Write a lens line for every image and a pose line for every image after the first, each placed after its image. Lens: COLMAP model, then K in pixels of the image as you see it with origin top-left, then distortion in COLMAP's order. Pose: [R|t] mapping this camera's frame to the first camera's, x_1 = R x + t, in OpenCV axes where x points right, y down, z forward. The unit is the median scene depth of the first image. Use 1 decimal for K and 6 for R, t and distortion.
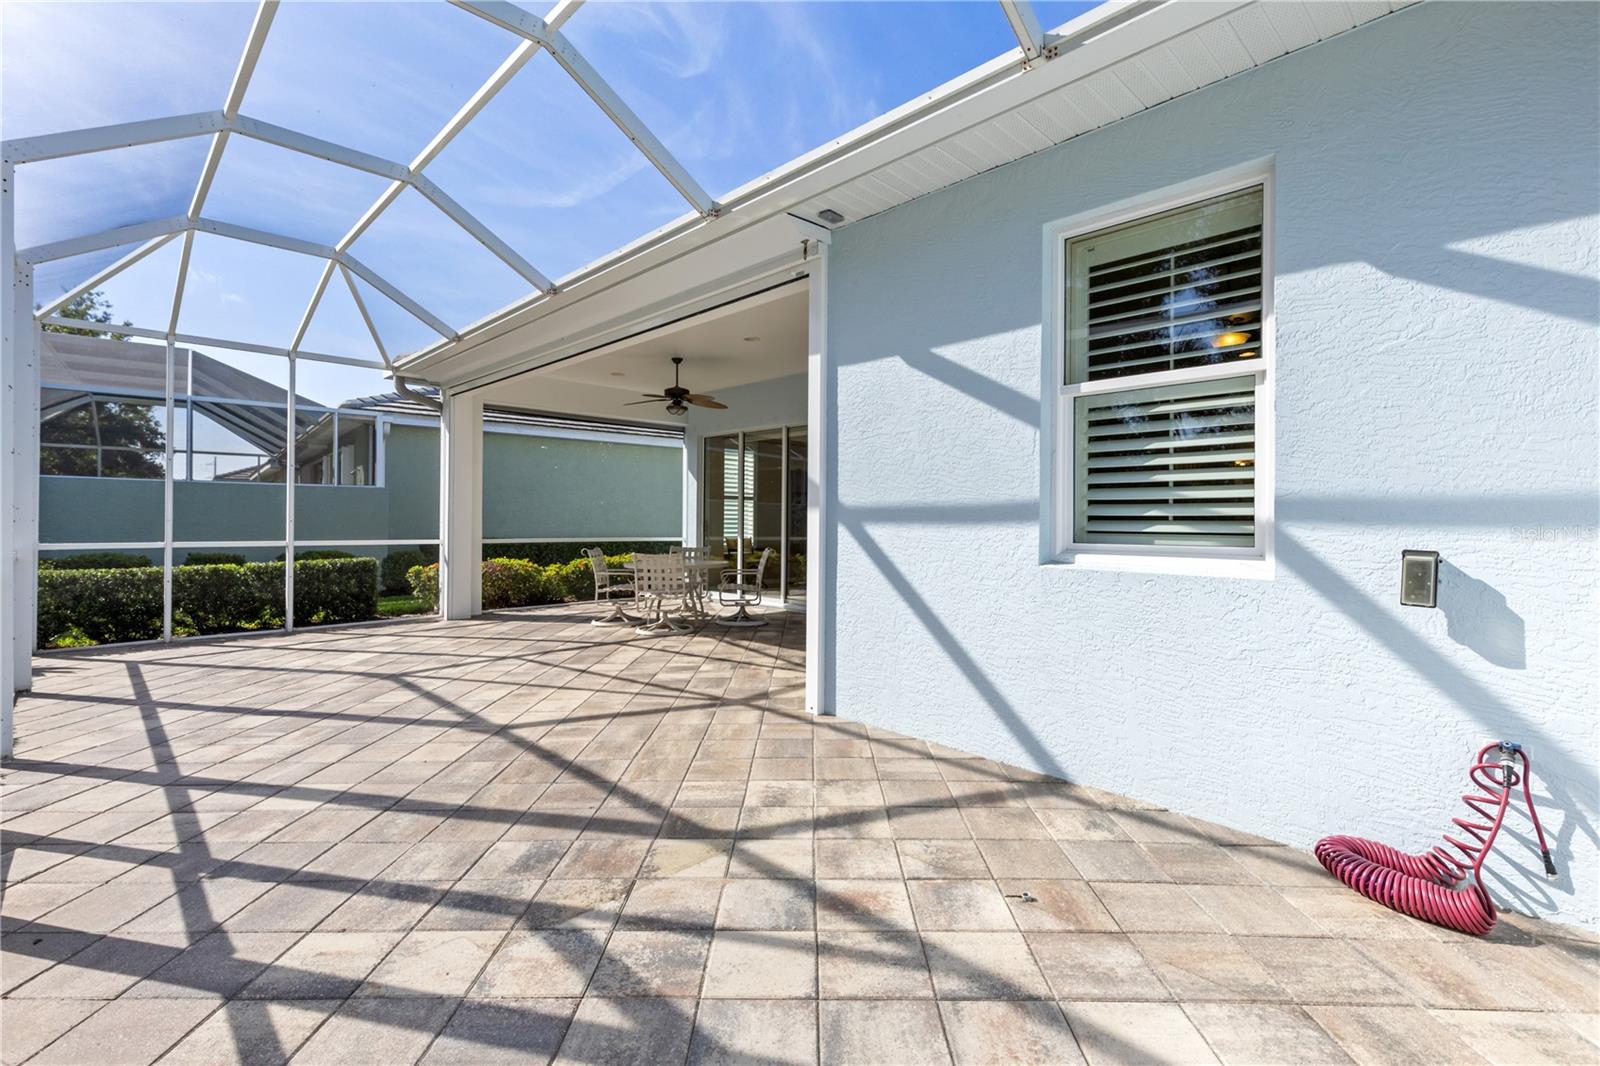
lens RADIAL K [[725.1, 0, 800.0], [0, 725.1, 531.0], [0, 0, 1]] dist [0.003516, 0.000086]
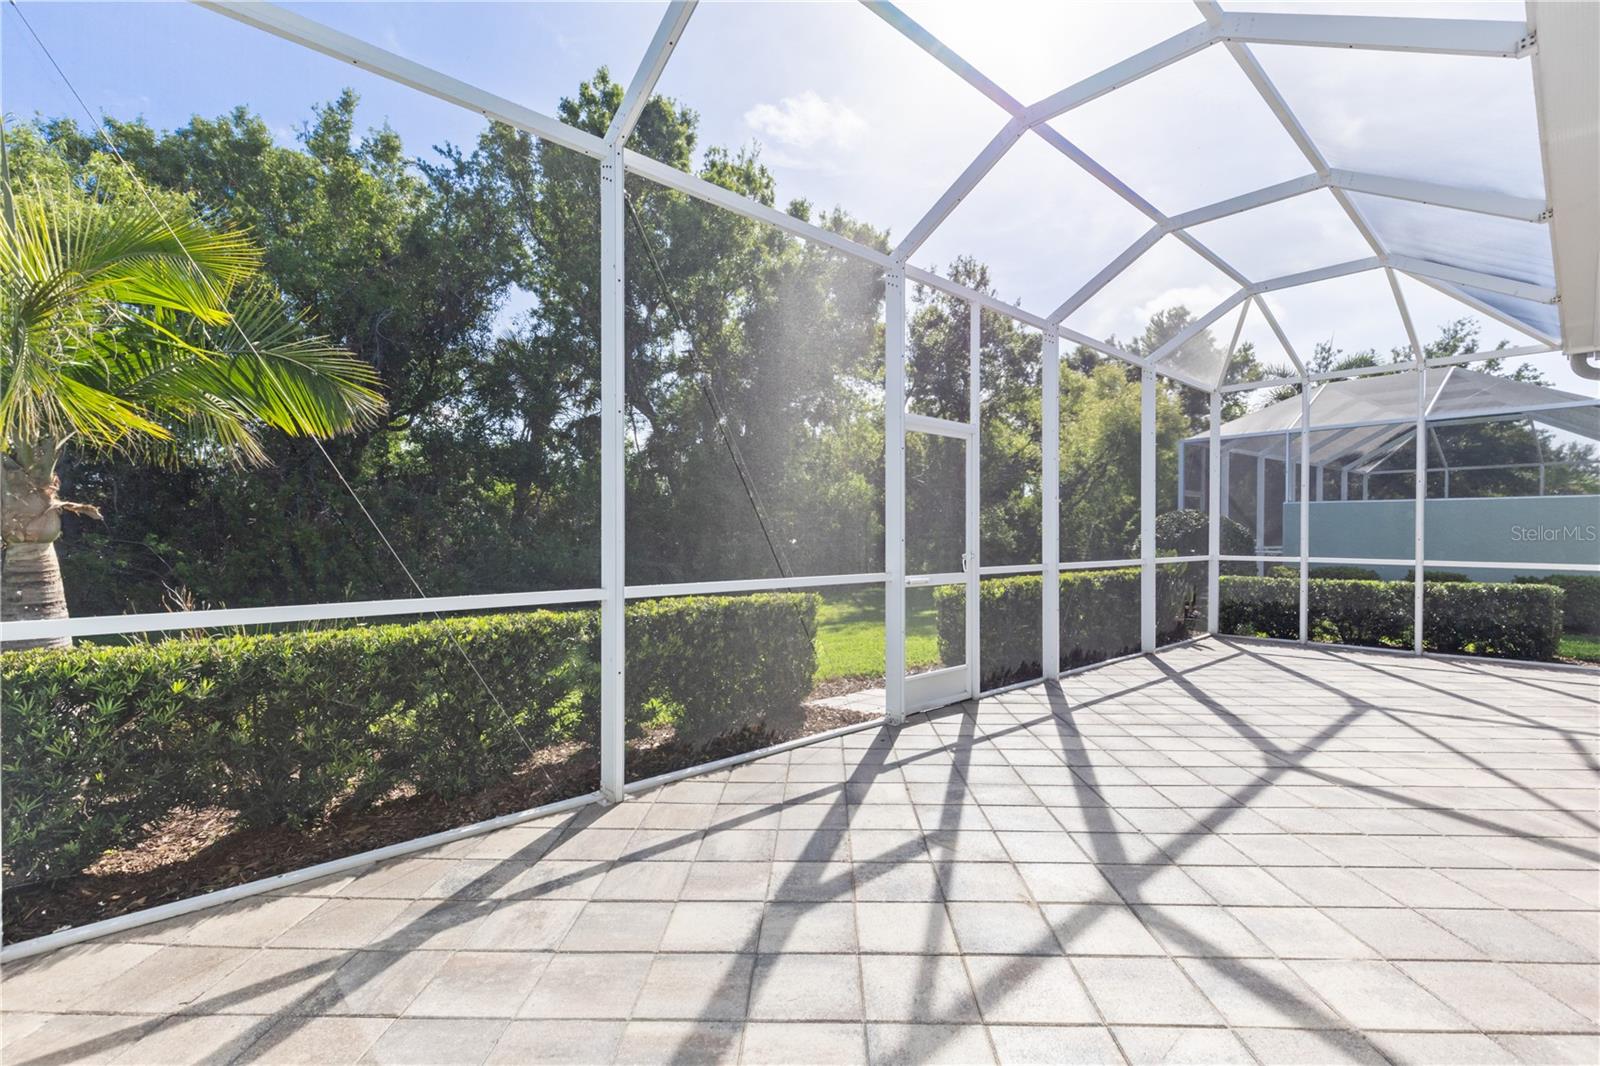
lens RADIAL K [[725.1, 0, 800.0], [0, 725.1, 531.0], [0, 0, 1]] dist [0.003516, 0.000086]
pose [[-0.026302, -0.007457, -0.999626, 0.368622], [-0.016534, 0.999839, -0.007024, -0.005746], [0.999517, 0.016343, -0.026421, 0.288701]]
